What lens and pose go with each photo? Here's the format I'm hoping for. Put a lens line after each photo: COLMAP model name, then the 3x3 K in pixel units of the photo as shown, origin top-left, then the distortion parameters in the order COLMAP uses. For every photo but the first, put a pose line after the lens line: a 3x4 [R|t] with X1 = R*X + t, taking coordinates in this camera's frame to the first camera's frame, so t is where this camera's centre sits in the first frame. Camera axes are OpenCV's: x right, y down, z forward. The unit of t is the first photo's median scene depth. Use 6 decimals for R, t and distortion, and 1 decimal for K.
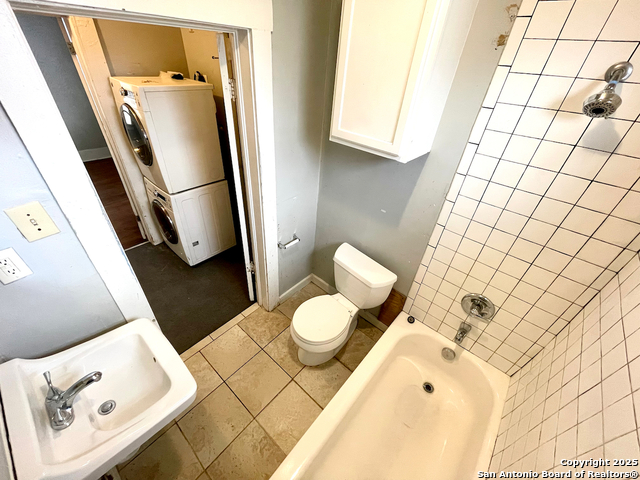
lens RADIAL K [[258.4, 0, 320.3], [0, 258.4, 241.6], [0, 0, 1]] dist [0.000157, -0.000002]
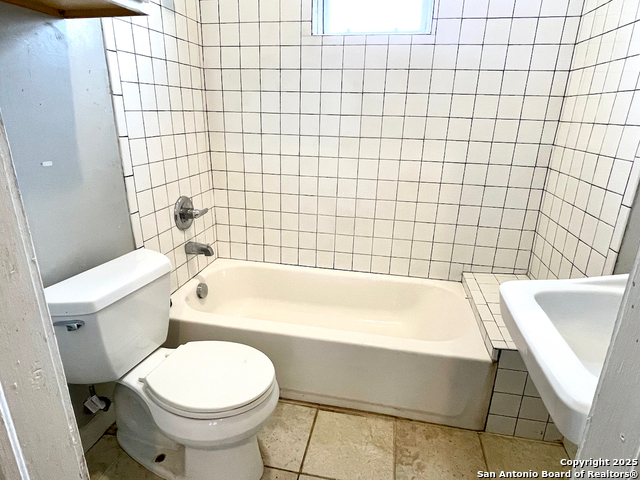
lens RADIAL K [[381.7, 0, 321.0], [0, 381.7, 239.5], [0, 0, 1]] dist [-0.004409, 0.000429]
pose [[-0.499042, -0.349064, 0.793165, -0.717373], [0.468342, 0.661459, 0.585772, -0.241997], [-0.729118, 0.663797, -0.166614, 1.022069]]
